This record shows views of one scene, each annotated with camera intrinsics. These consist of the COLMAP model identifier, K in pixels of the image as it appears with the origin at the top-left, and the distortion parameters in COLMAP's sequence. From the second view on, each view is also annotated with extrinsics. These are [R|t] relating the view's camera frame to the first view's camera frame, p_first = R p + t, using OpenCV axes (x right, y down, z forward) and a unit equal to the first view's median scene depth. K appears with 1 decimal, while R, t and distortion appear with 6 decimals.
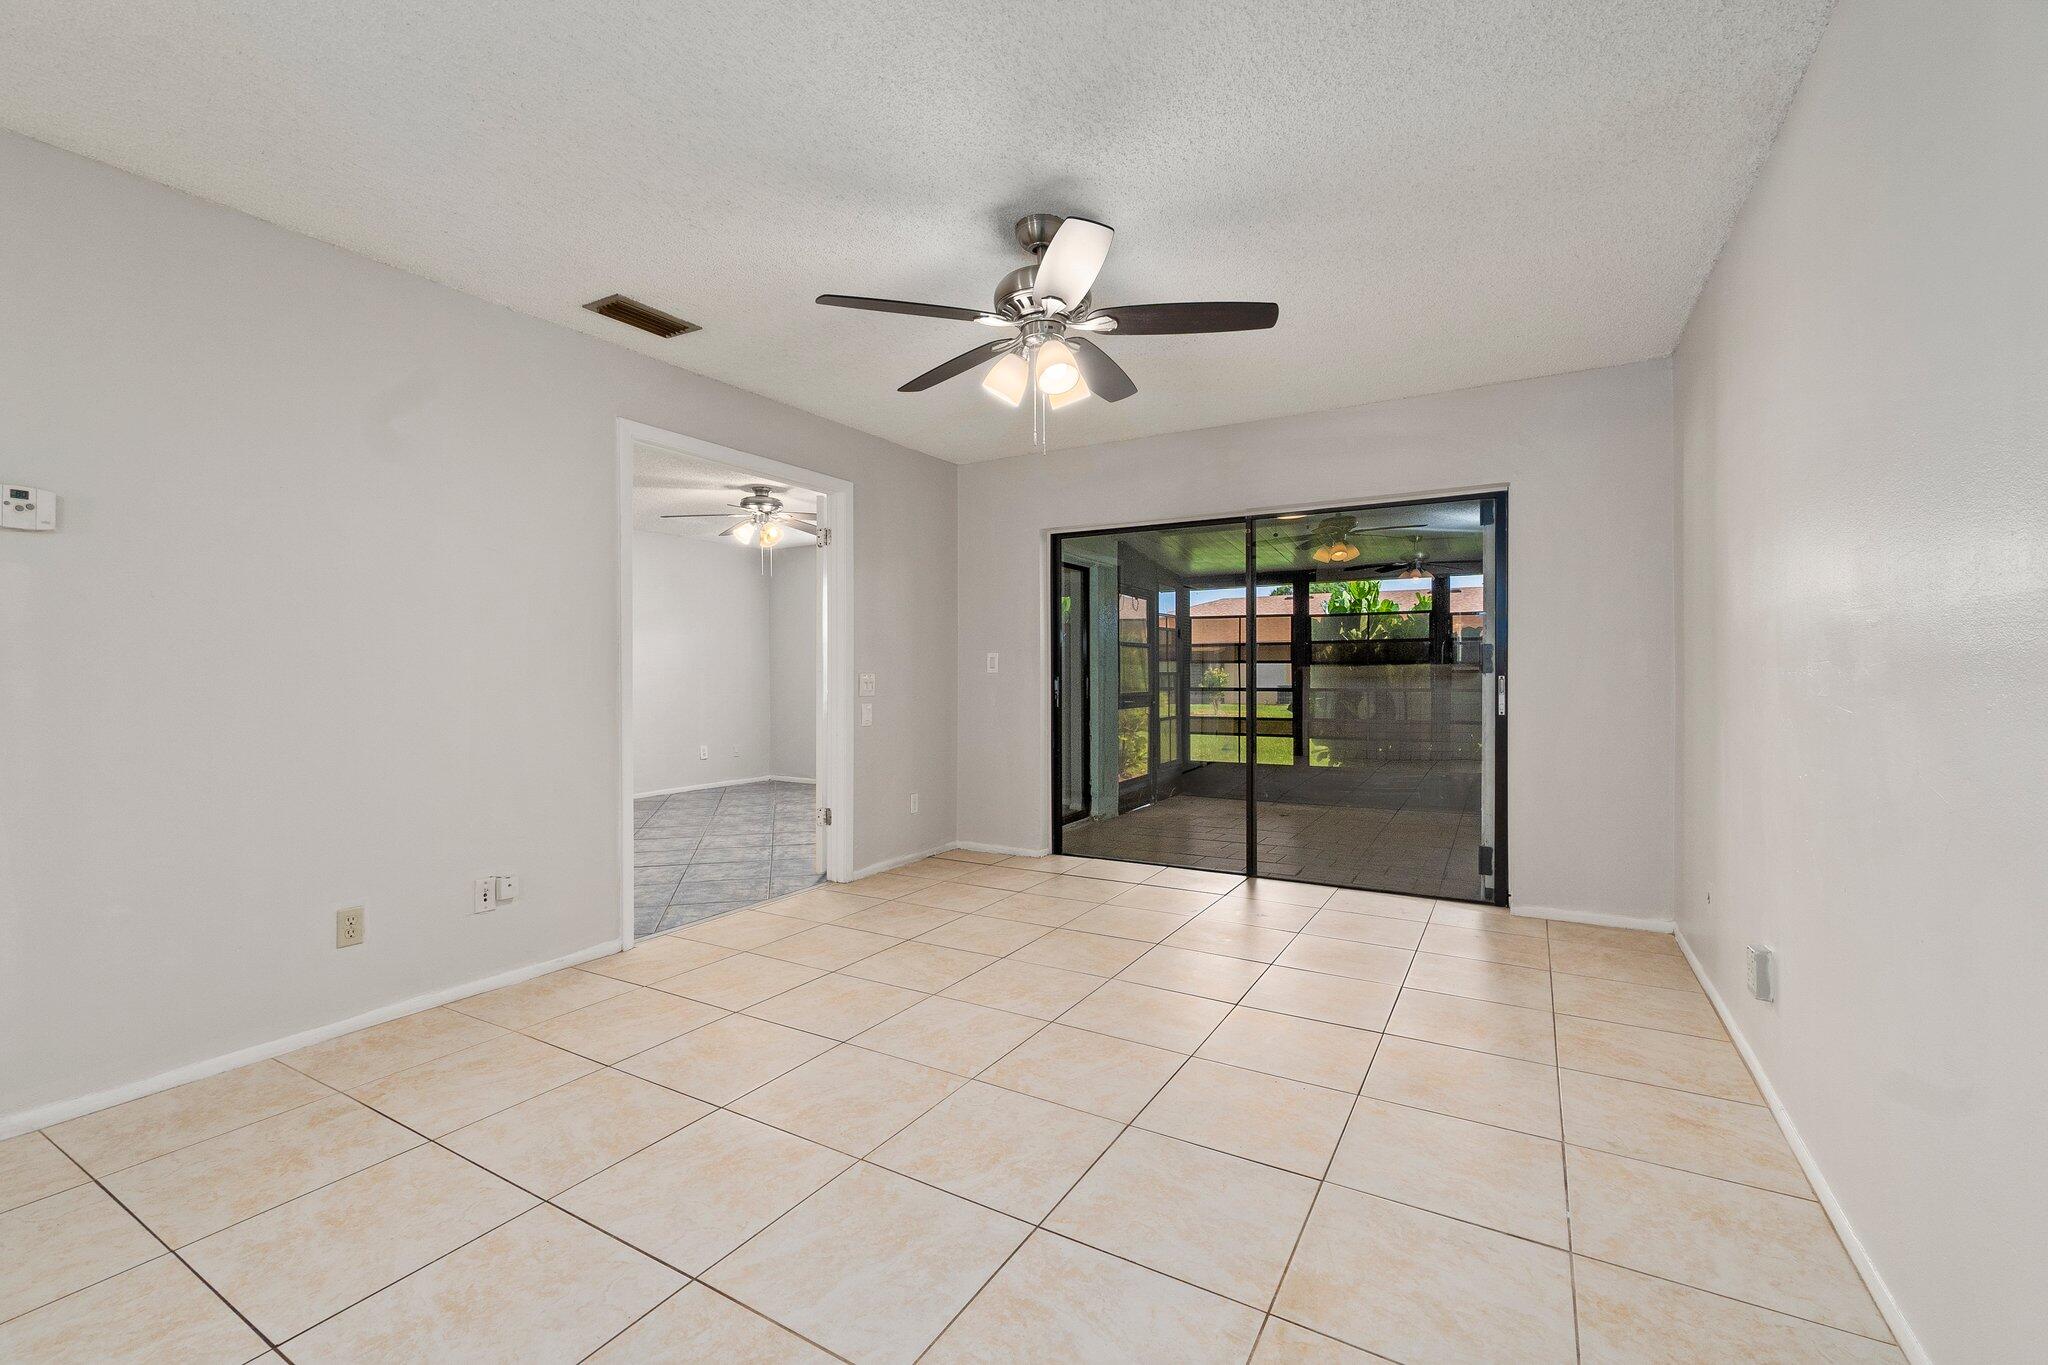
lens RADIAL K [[882.4, 0, 1008.4], [0, 882.4, 673.6], [0, 0, 1]] dist [-0.002356, 0.000248]
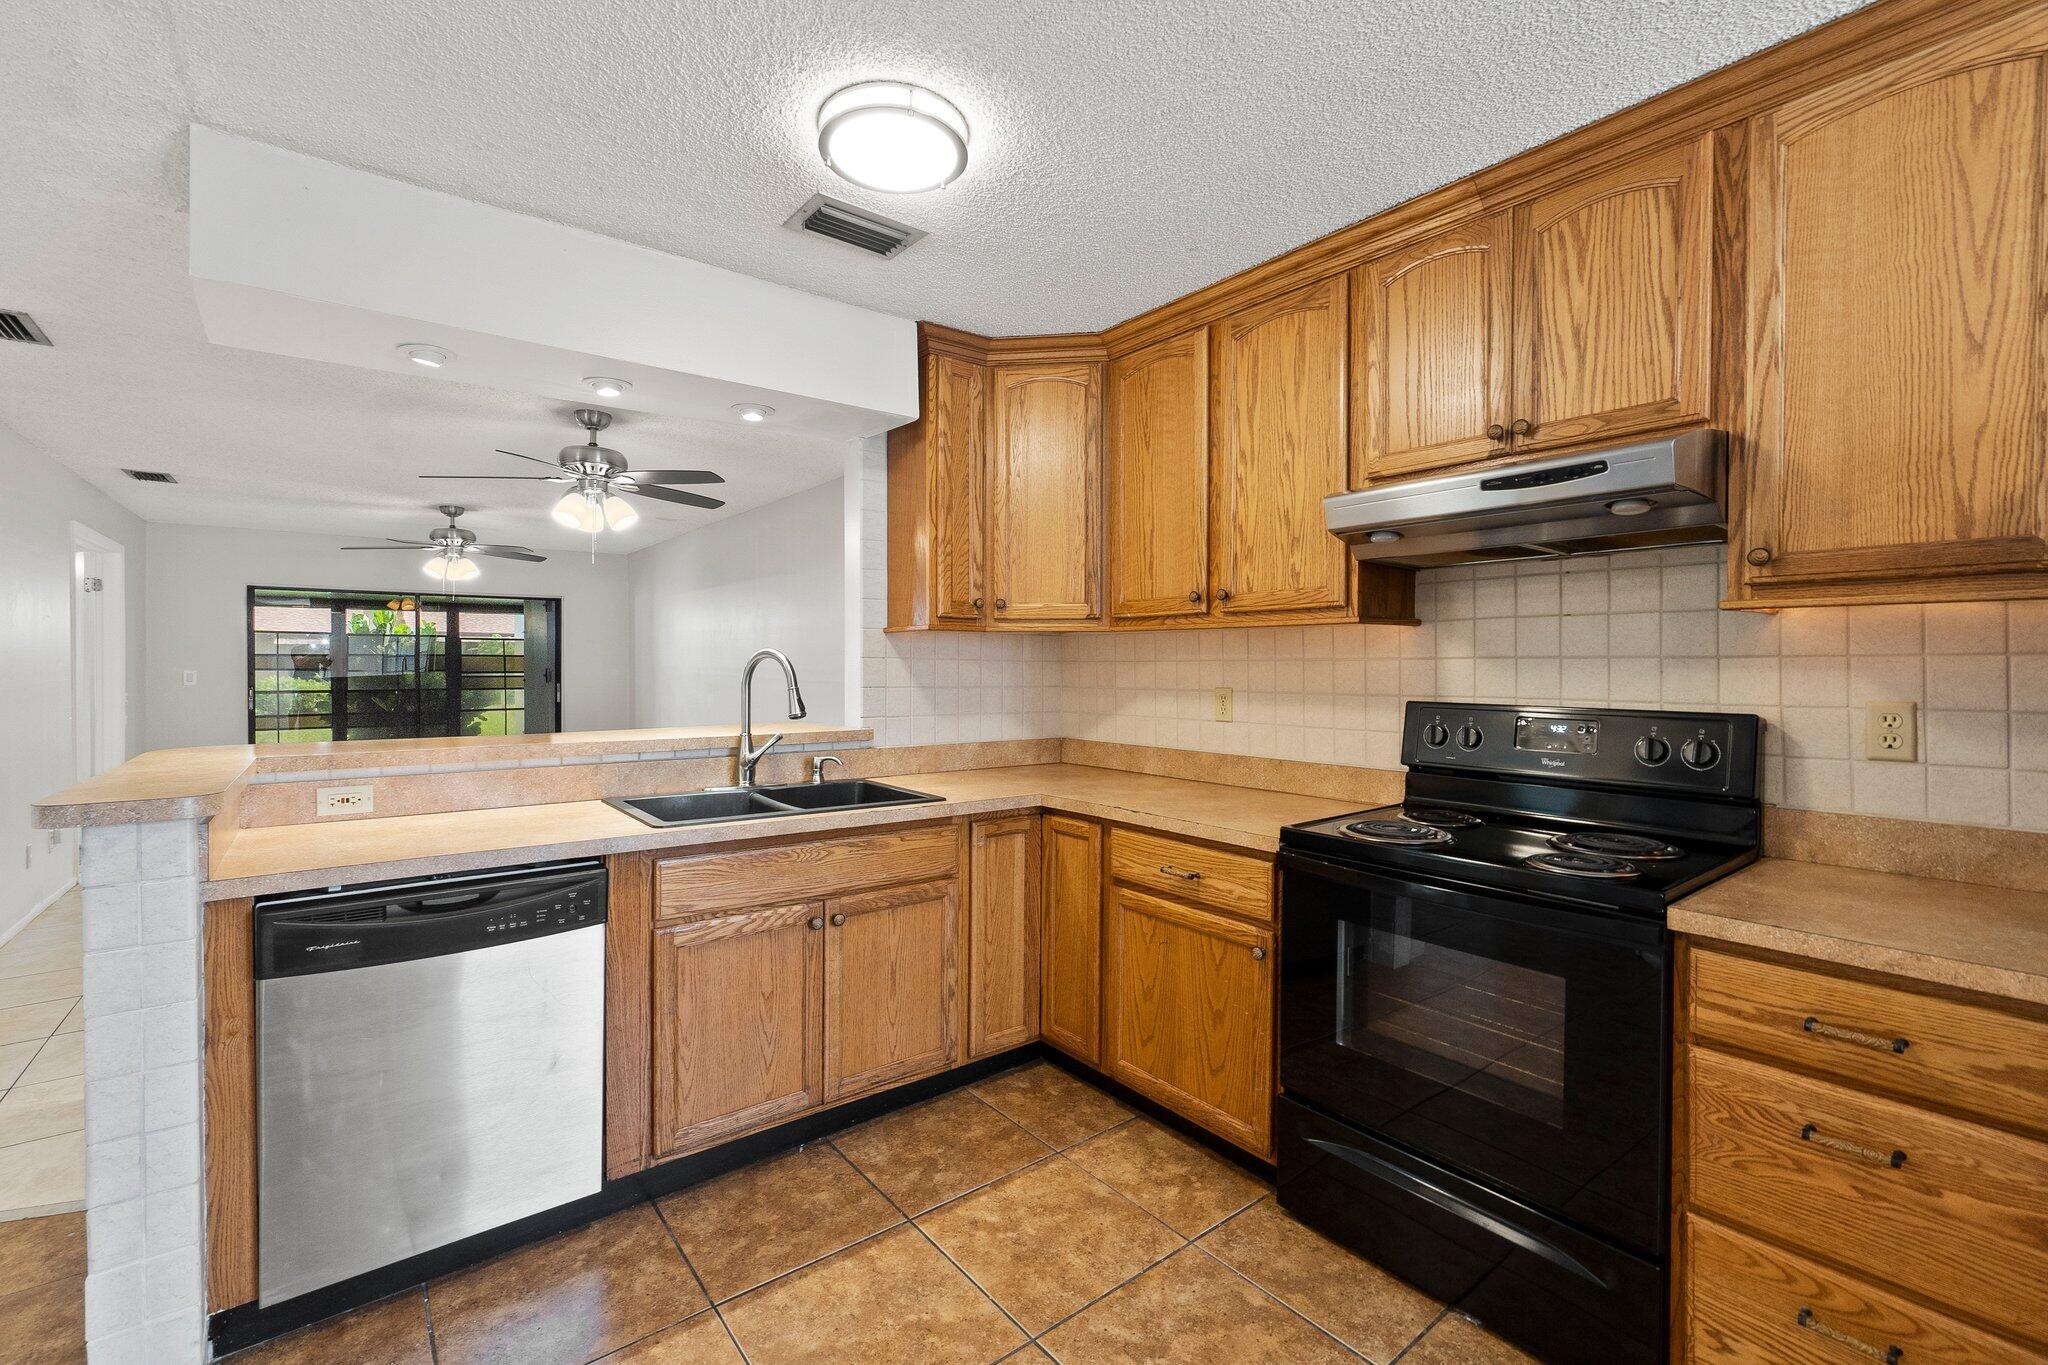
lens RADIAL K [[880.5, 0, 1023.0], [0, 880.5, 672.7], [0, 0, 1]] dist [-0.001216, -0.000009]
pose [[0.368494, -0.006440, 0.929608, -1.208260], [-0.001930, 0.999969, 0.007692, -0.051655], [-0.929628, -0.004629, 0.368470, -1.000240]]
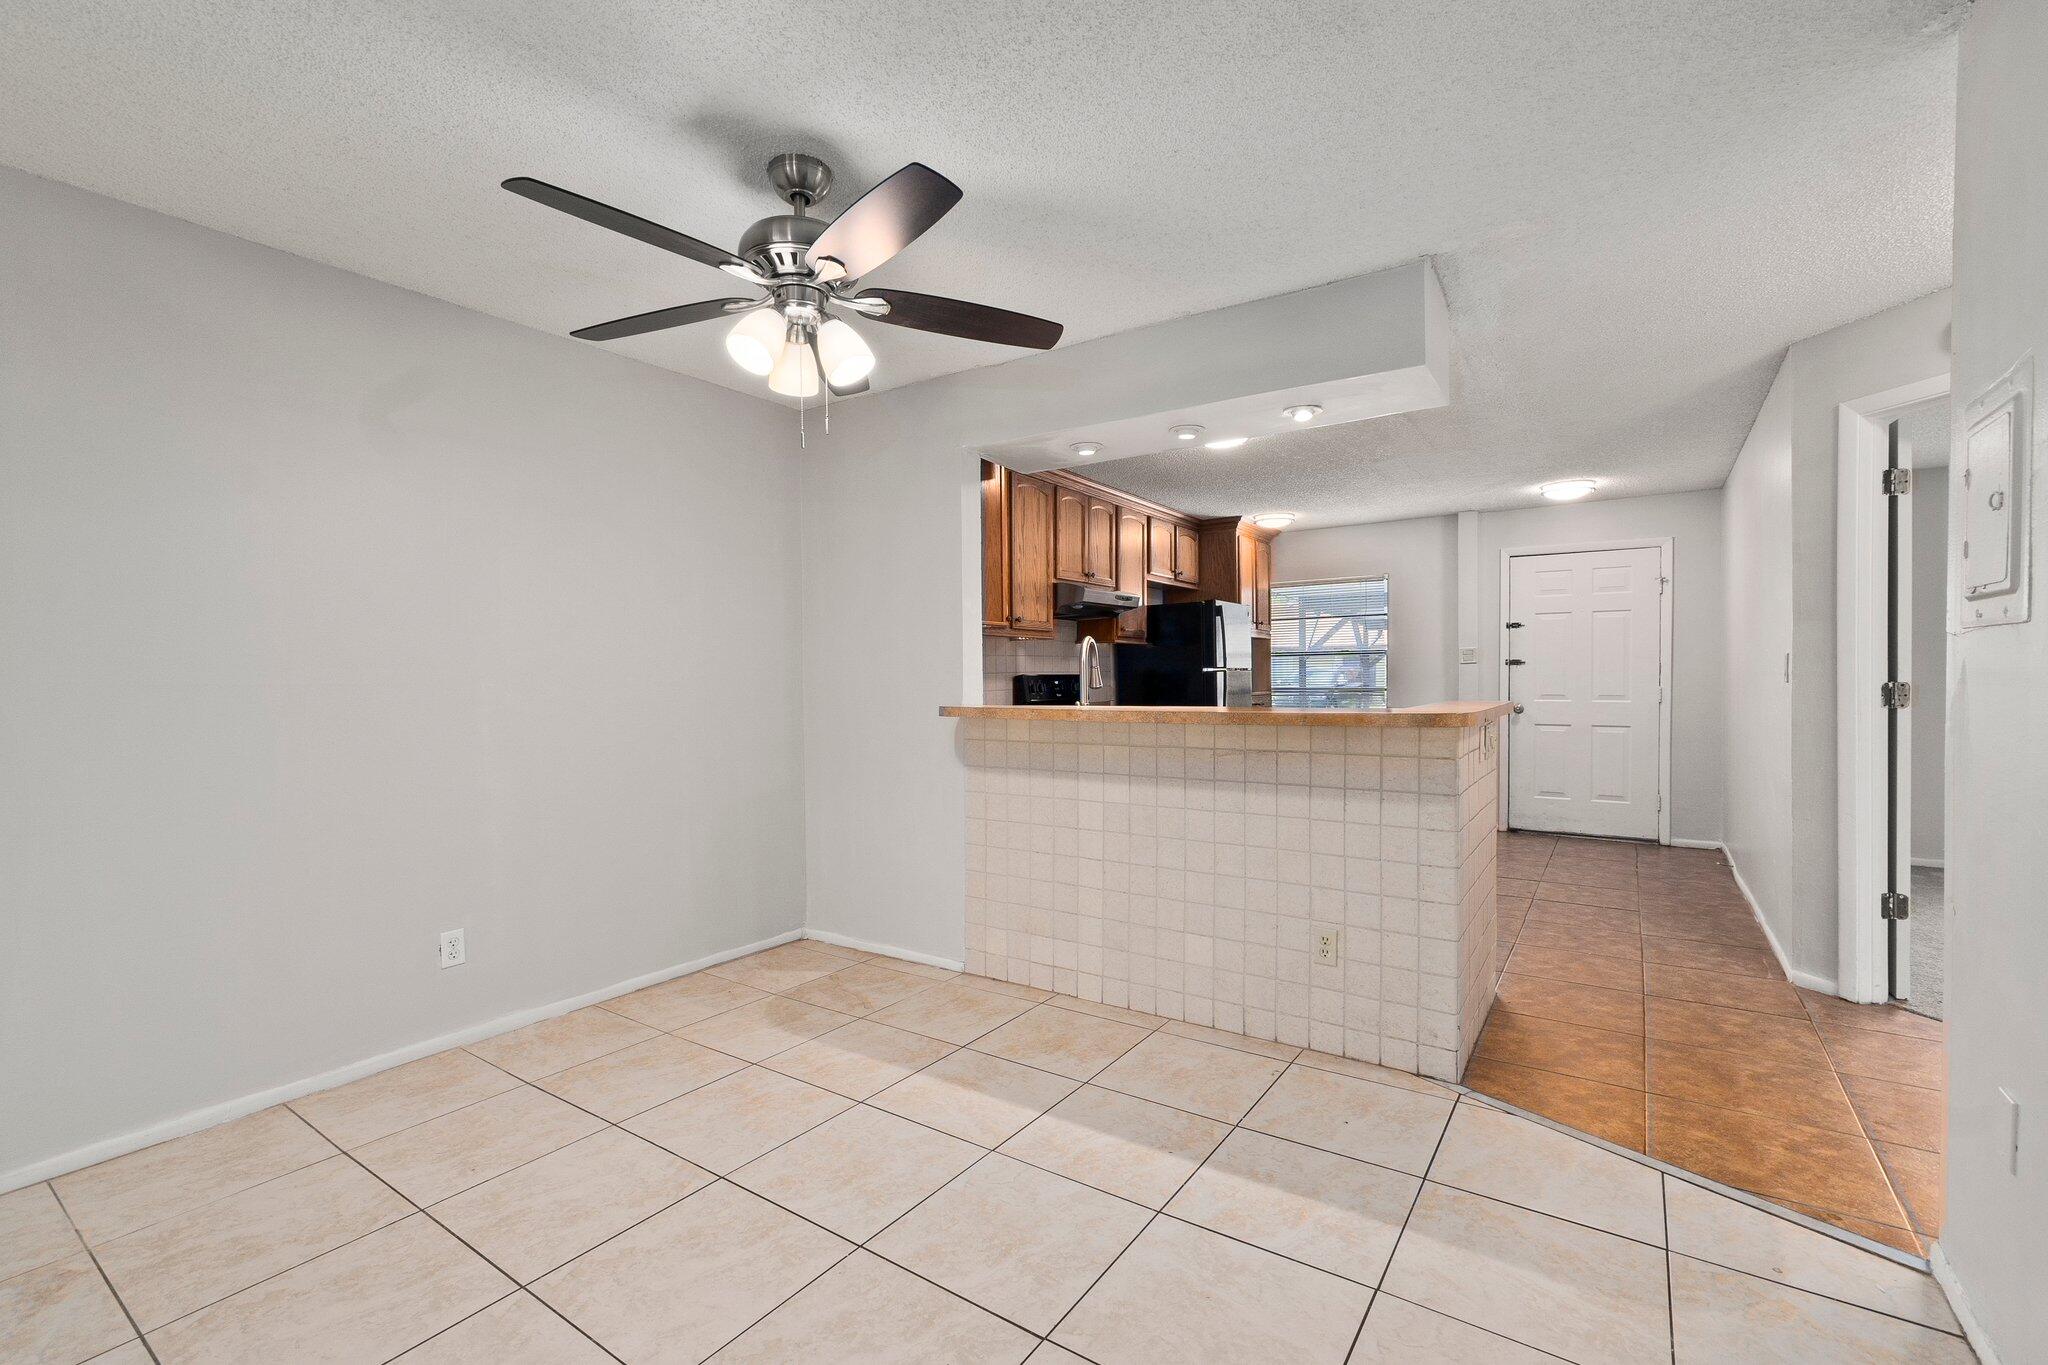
lens RADIAL K [[881.5, 0, 1024.5], [0, 881.5, 698.5], [0, 0, 1]] dist [-0.004039, -0.000348]
pose [[-0.997280, 0.012922, 0.072570, -0.569255], [0.014722, 0.999596, 0.024319, -0.020954], [-0.072226, 0.025322, -0.997067, 0.504802]]
